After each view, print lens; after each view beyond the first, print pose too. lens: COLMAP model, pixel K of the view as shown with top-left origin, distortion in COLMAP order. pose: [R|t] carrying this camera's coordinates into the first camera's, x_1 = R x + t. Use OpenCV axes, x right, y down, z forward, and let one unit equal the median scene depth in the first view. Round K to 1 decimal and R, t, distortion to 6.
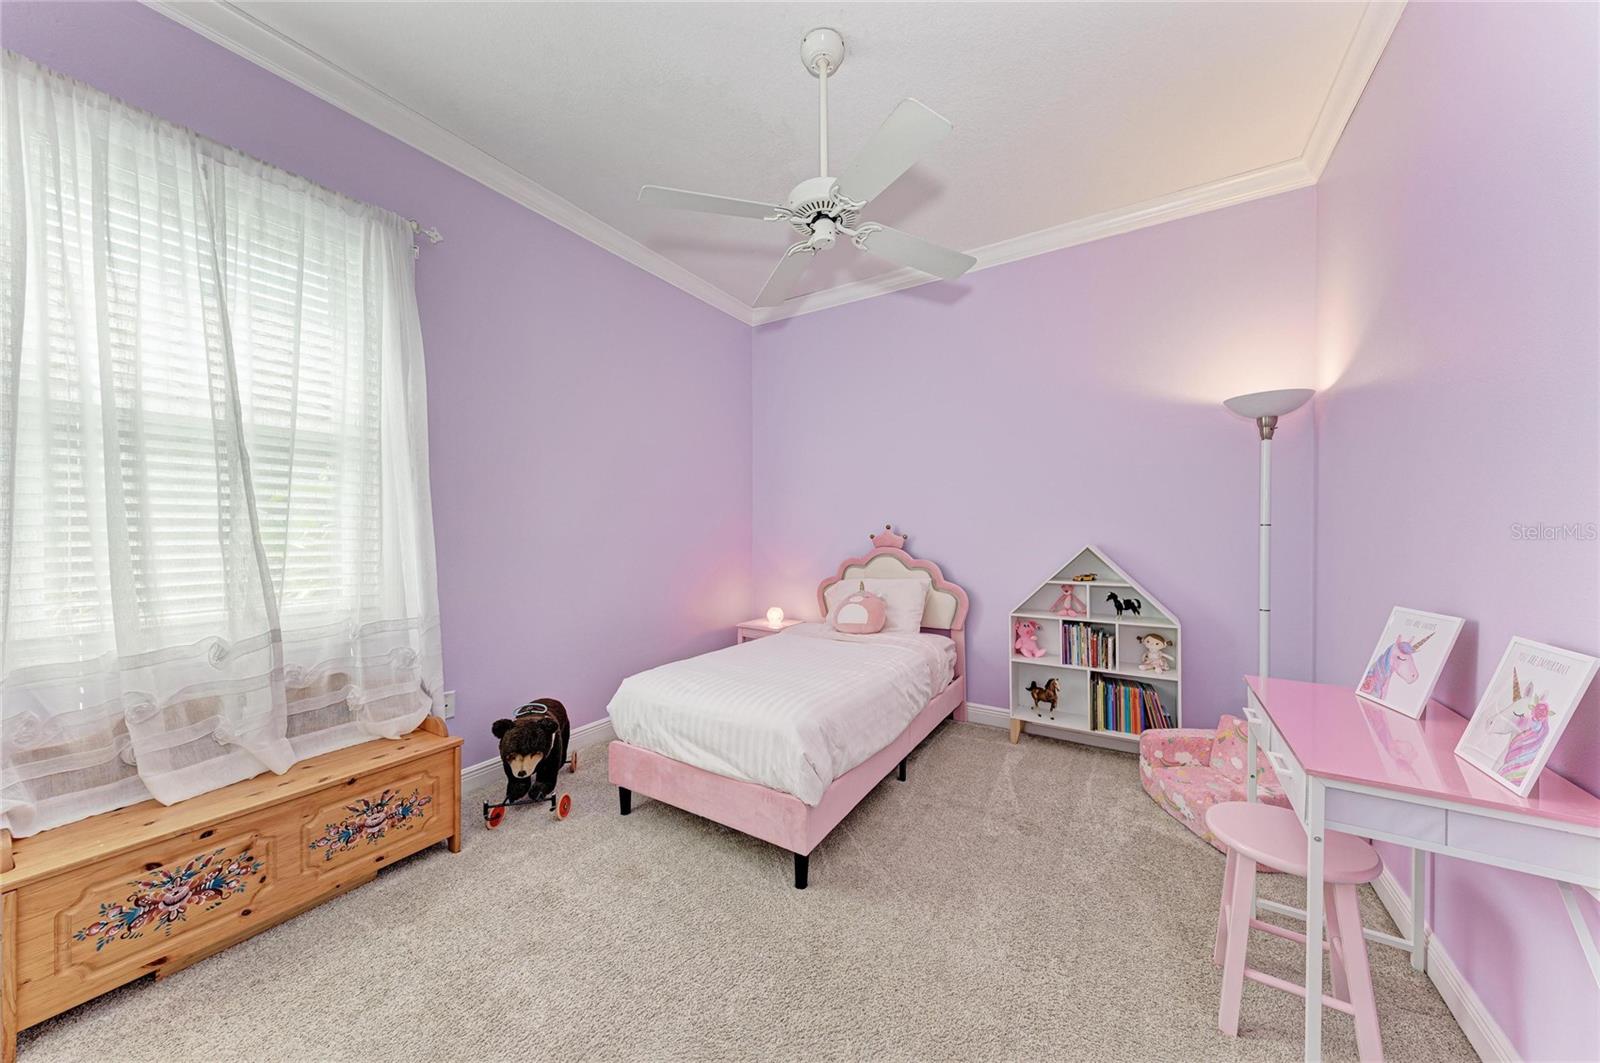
lens RADIAL K [[539.0, 0, 793.3], [0, 539.0, 532.2], [0, 0, 1]] dist [0.014619, -0.001127]
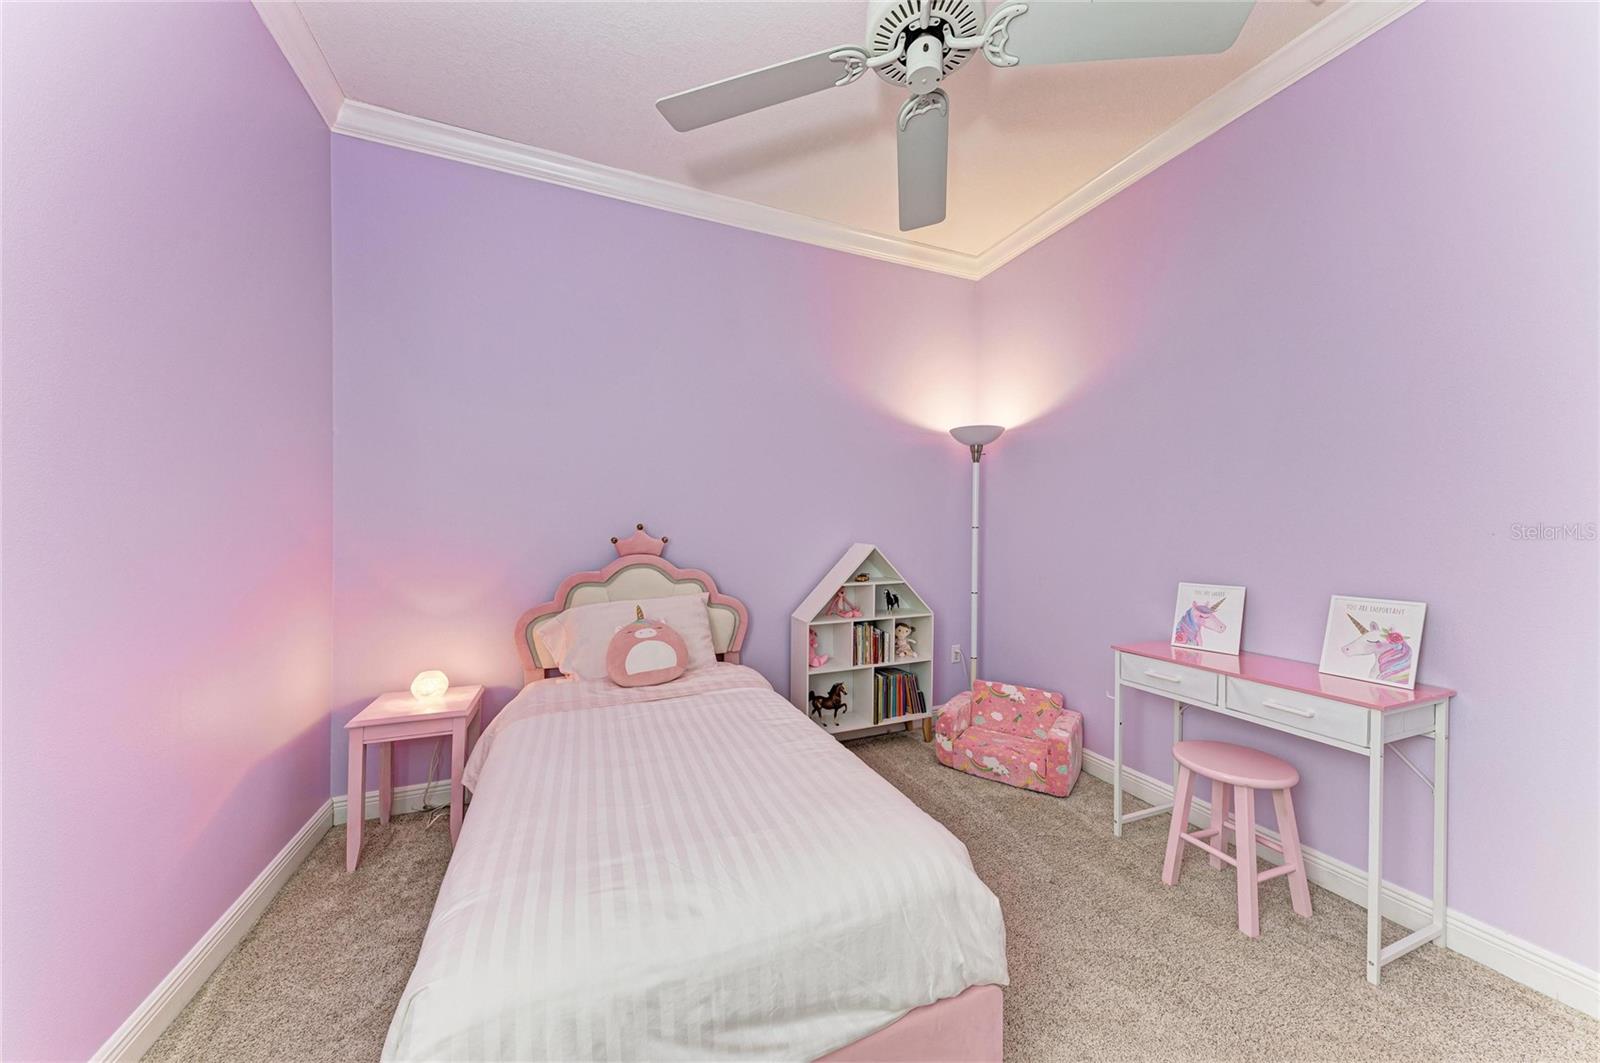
lens RADIAL K [[539.0, 0, 791.1], [0, 539.0, 535.6], [0, 0, 1]] dist [0.014619, -0.001127]
pose [[0.574475, -0.003670, 0.818514, -0.392000], [0.000732, 0.999992, 0.003970, -0.000230], [-0.818522, -0.001681, 0.574473, 0.546044]]
